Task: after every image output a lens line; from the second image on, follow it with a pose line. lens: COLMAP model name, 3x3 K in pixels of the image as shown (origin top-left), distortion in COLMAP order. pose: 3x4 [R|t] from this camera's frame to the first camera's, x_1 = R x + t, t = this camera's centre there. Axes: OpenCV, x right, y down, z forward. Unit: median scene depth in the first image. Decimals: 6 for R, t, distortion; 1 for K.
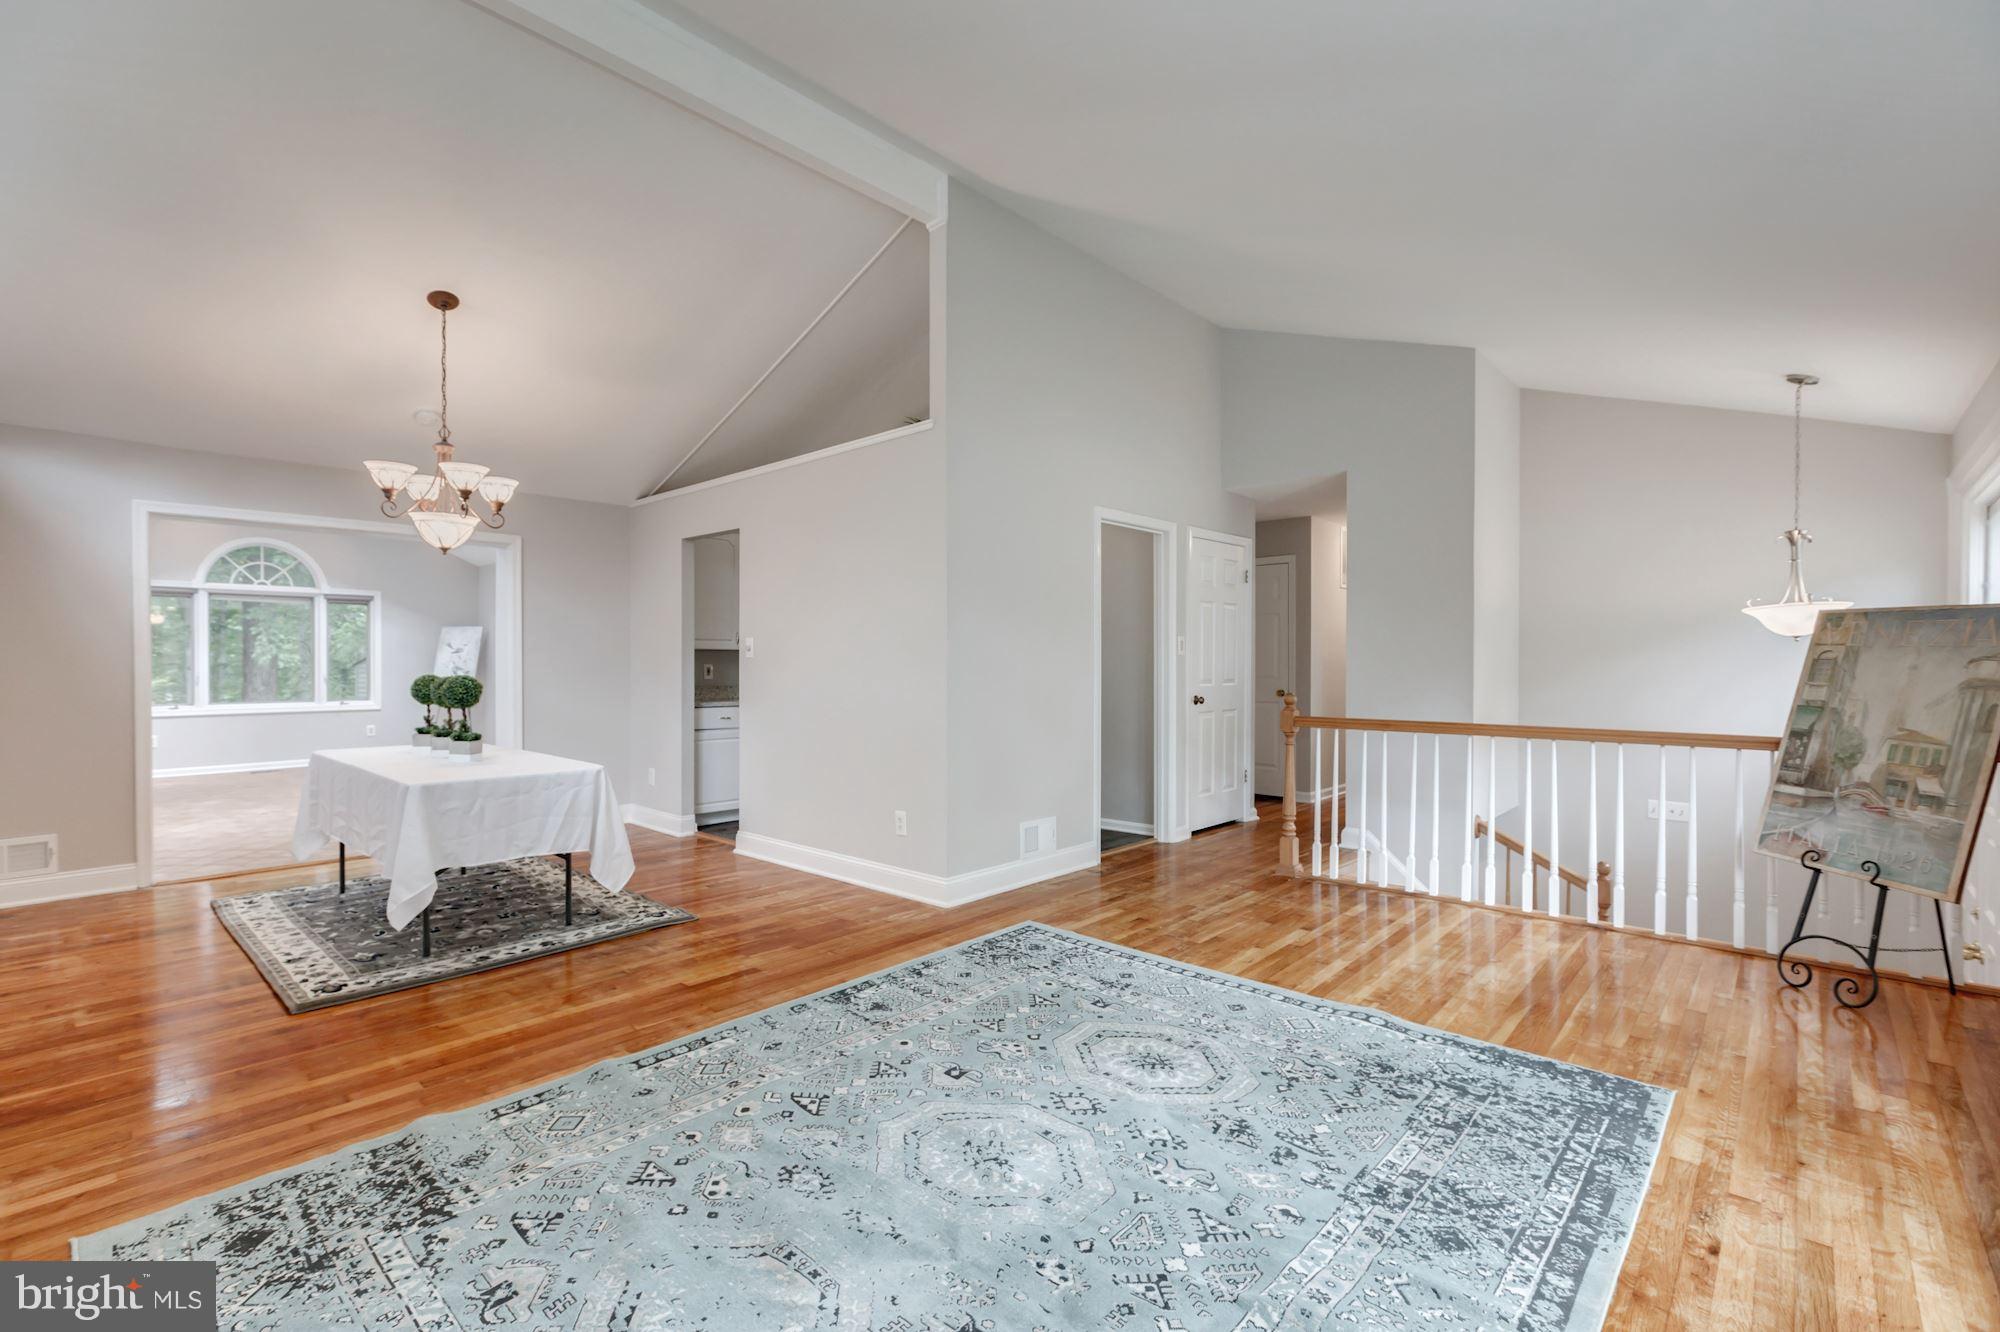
lens RADIAL K [[887.9, 0, 1009.2], [0, 887.9, 663.5], [0, 0, 1]] dist [0.000797, -0.000587]
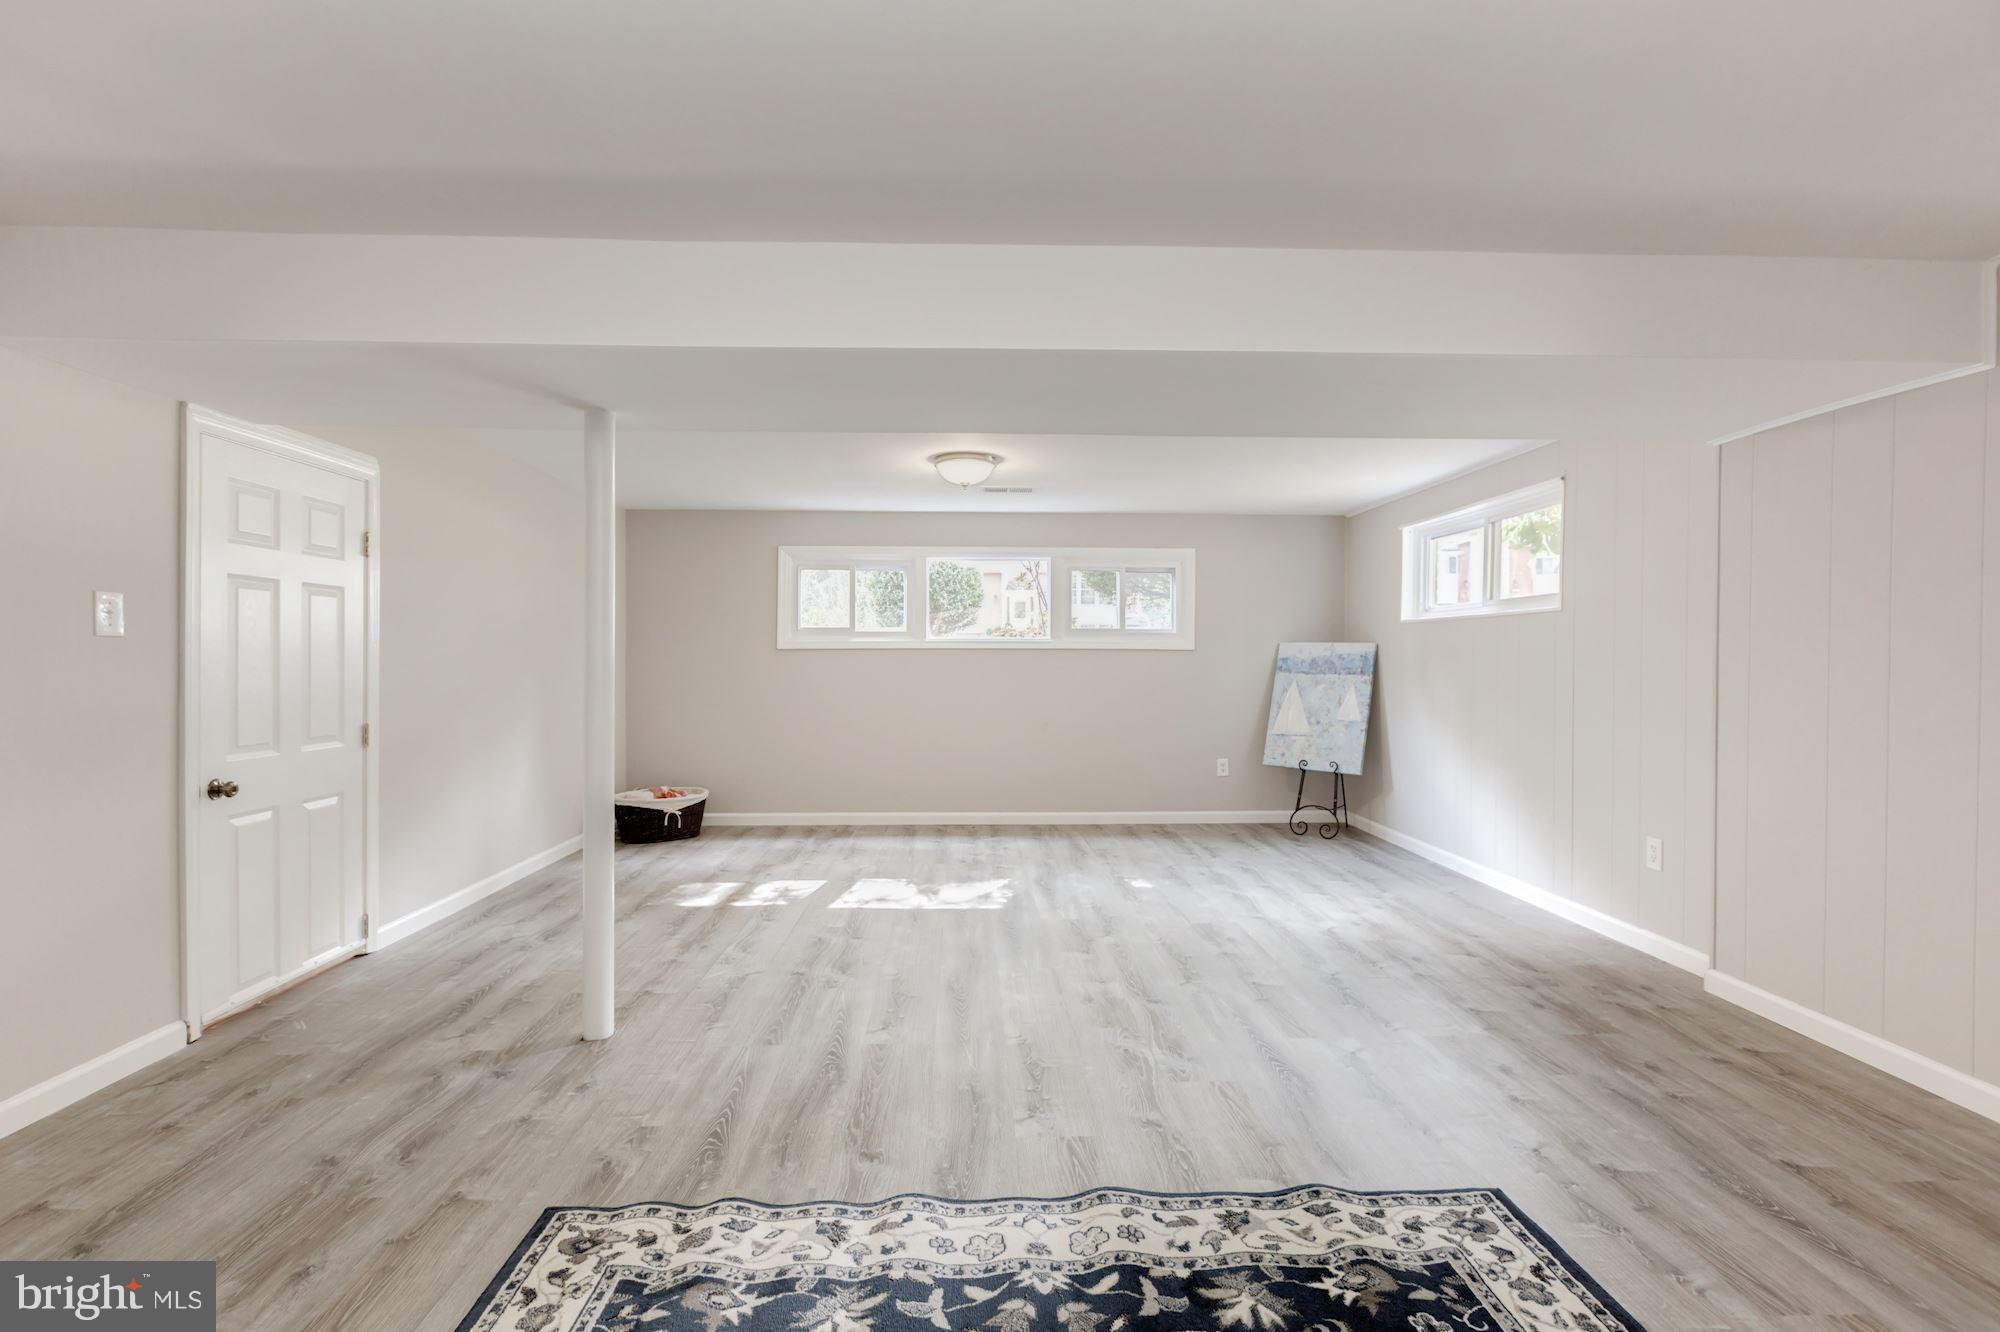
lens RADIAL K [[887.9, 0, 1018.3], [0, 887.9, 661.2], [0, 0, 1]] dist [0.000797, -0.000587]
pose [[0.715829, 0.001950, 0.698273, -1.093162], [-0.012355, 0.999875, 0.009873, -0.002124], [-0.698166, -0.015695, 0.715764, 1.049103]]
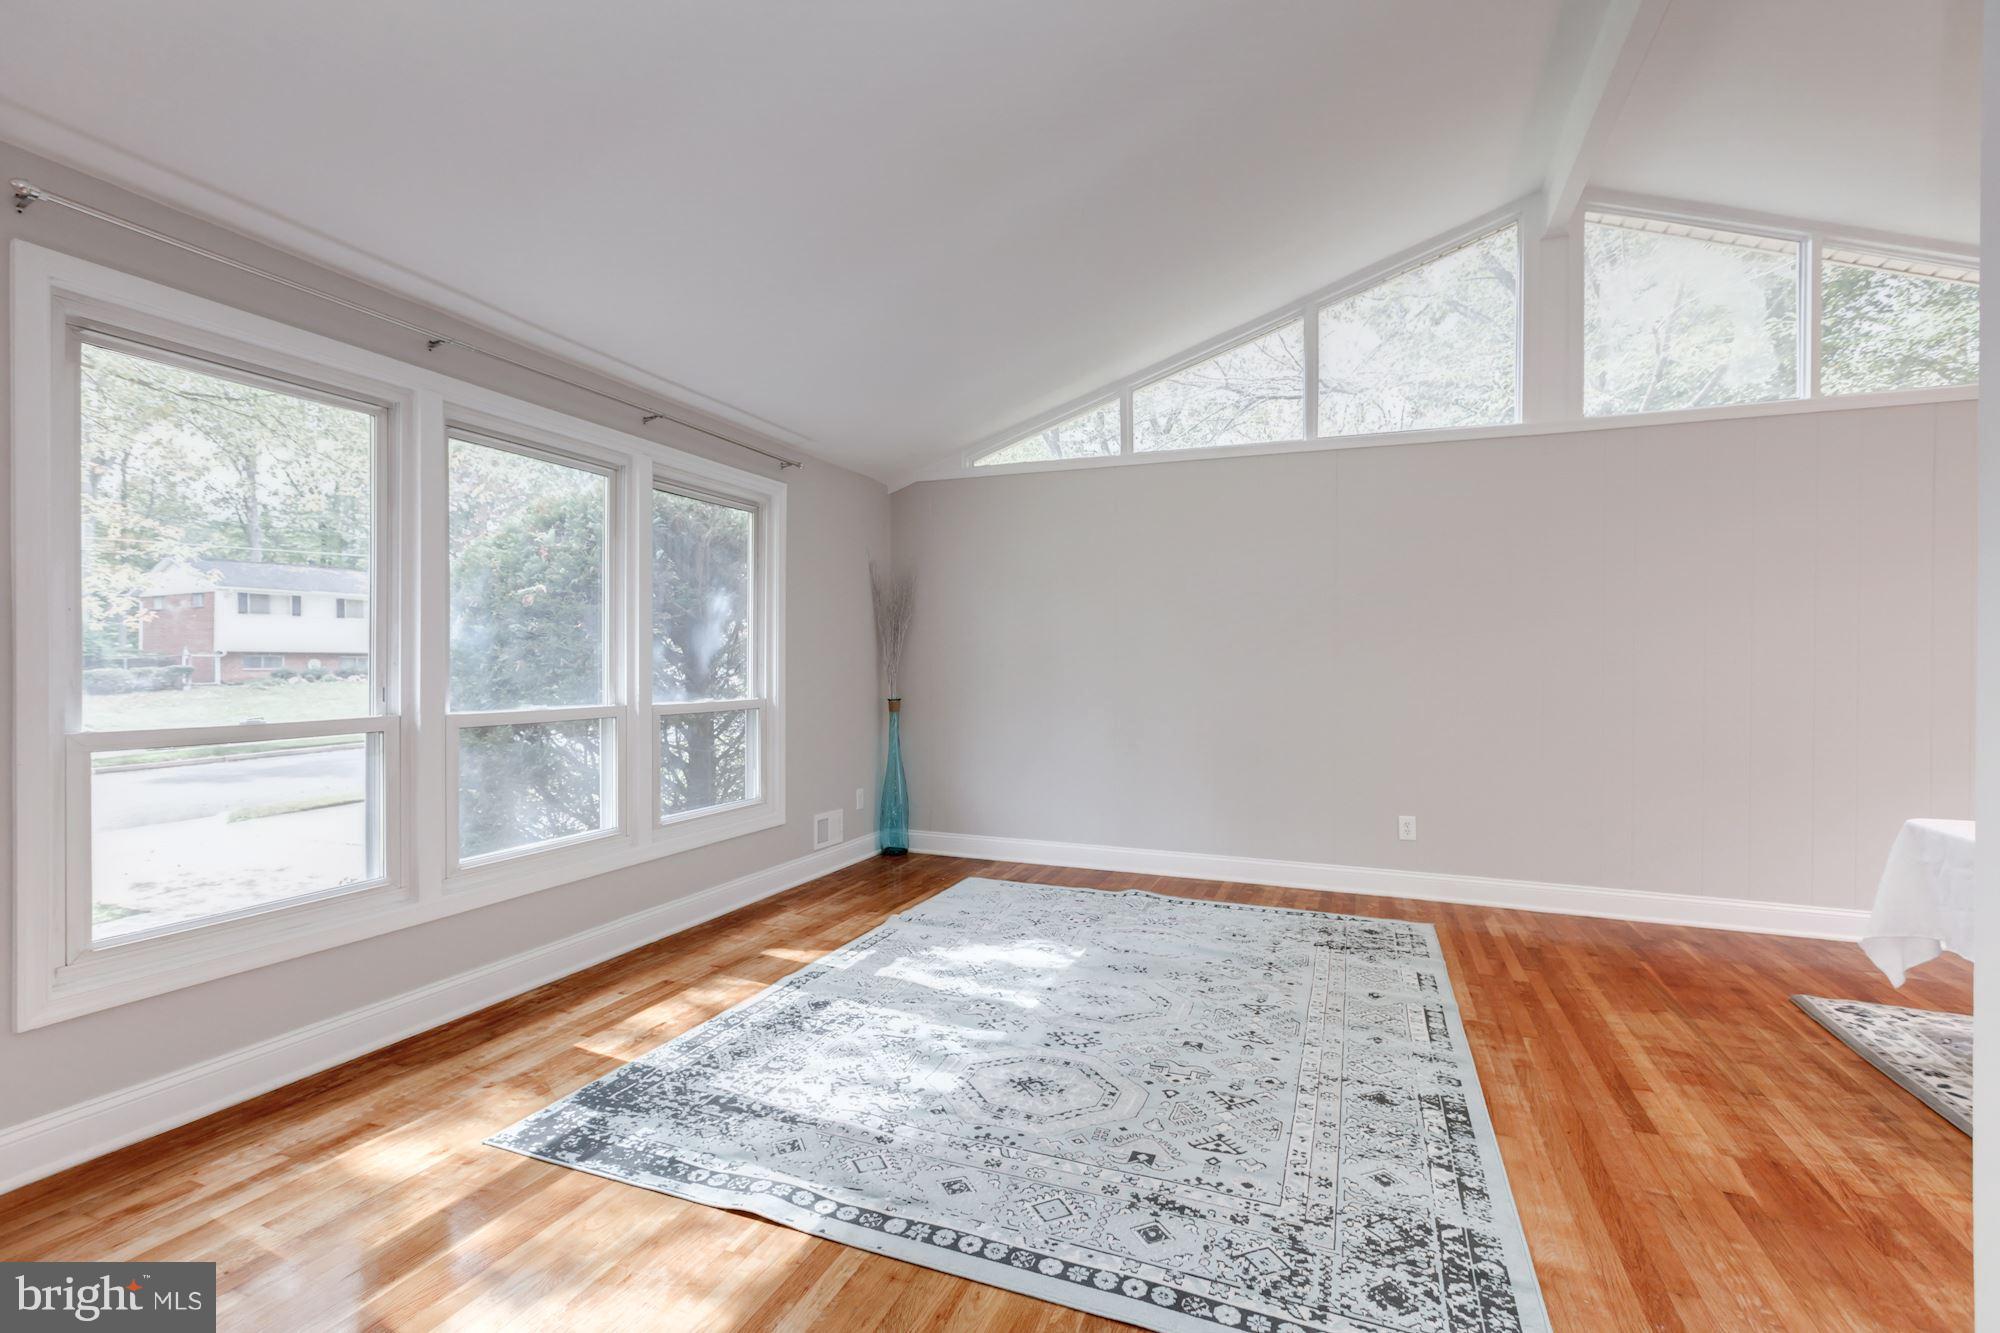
lens RADIAL K [[887.9, 0, 976.6], [0, 887.9, 666.4], [0, 0, 1]] dist [0.000797, -0.000587]
pose [[-0.948613, -0.004280, -0.316411, 0.432701], [-0.006118, 0.999970, 0.004815, -0.007965], [0.316381, 0.006503, -0.948610, 1.554614]]
